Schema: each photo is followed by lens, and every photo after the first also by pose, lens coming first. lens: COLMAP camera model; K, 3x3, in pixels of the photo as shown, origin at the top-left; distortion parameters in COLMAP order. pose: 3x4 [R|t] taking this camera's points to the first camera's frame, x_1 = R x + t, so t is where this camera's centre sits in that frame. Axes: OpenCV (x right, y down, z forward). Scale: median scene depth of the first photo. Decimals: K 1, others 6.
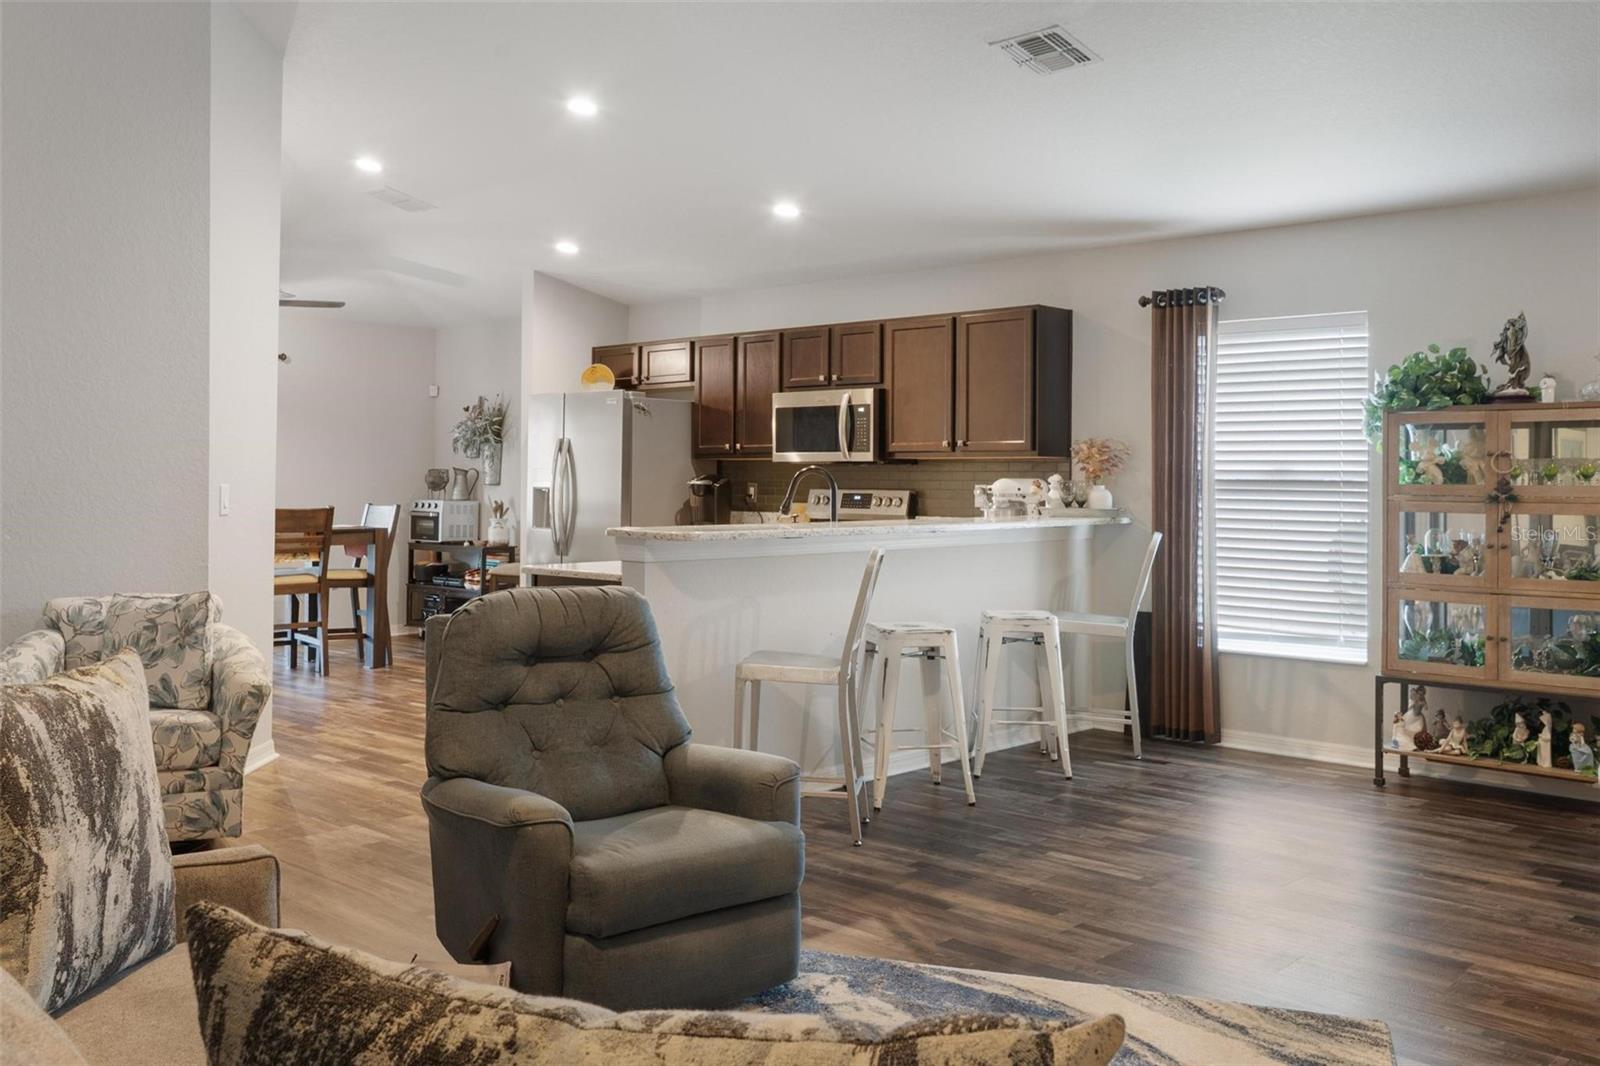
lens RADIAL K [[1448.5, 0, 814.6], [0, 1448.5, 477.5], [0, 0, 1]] dist [0.090437, 0.036801]
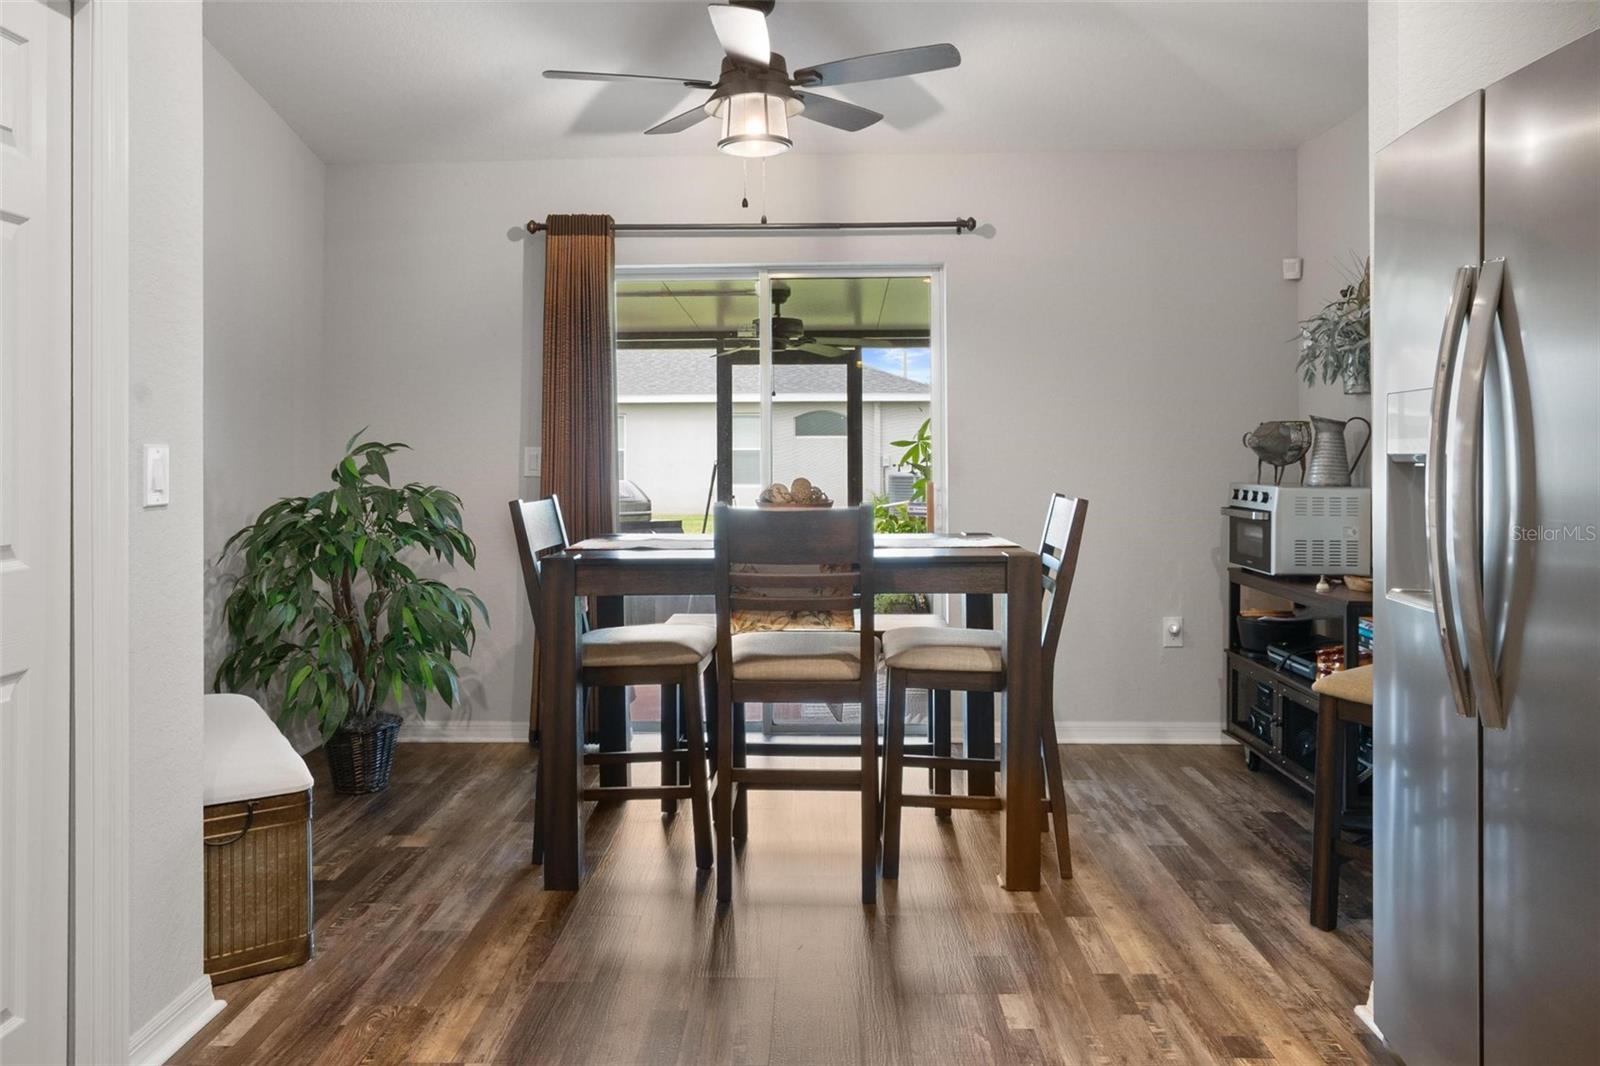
lens RADIAL K [[1114.4, 0, 743.4], [0, 1114.4, 443.8], [0, 0, 1]] dist [-0.001234, -0.003043]
pose [[0.648683, -0.012214, -0.760961, -0.142280], [0.005520, 0.999920, -0.011343, 0.007771], [0.761039, 0.003157, 0.648698, 0.946825]]
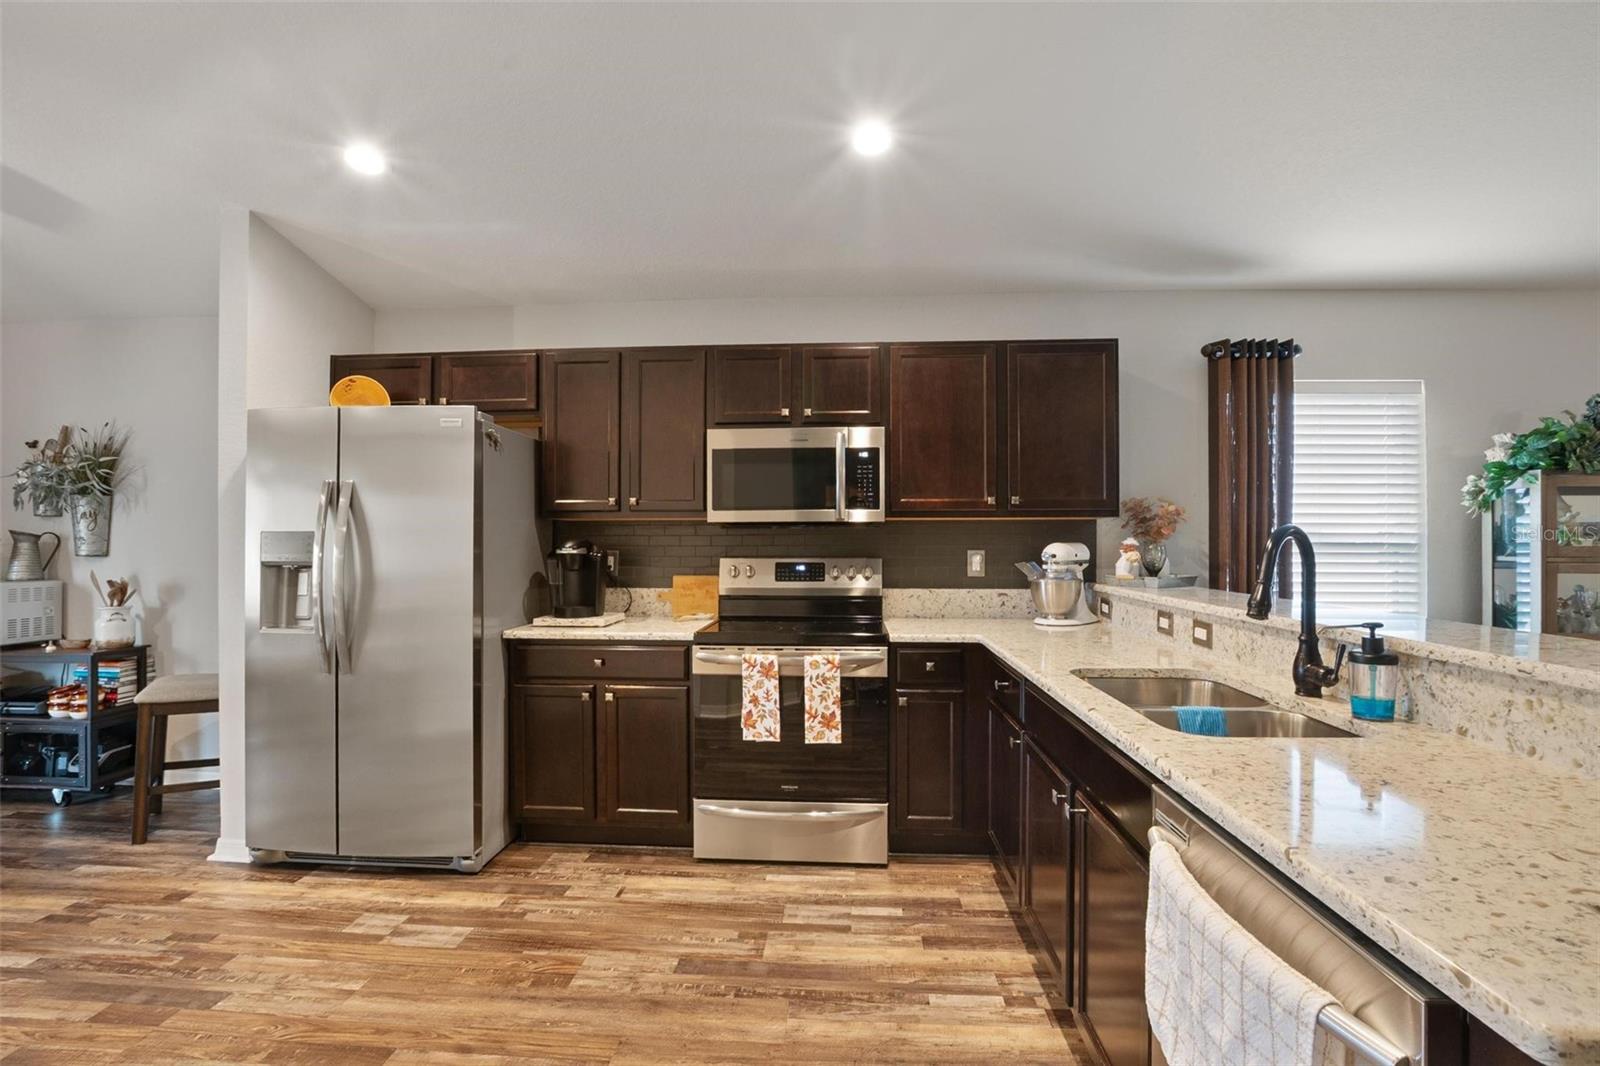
lens RADIAL K [[748.2, 0, 801.5], [0, 748.2, 537.6], [0, 0, 1]] dist [-0.023101, 0.001746]
pose [[0.780933, -0.001784, 0.624613, -0.265784], [0.003553, 0.999992, -0.001586, -0.002660], [-0.624605, 0.003458, 0.780933, 0.786996]]
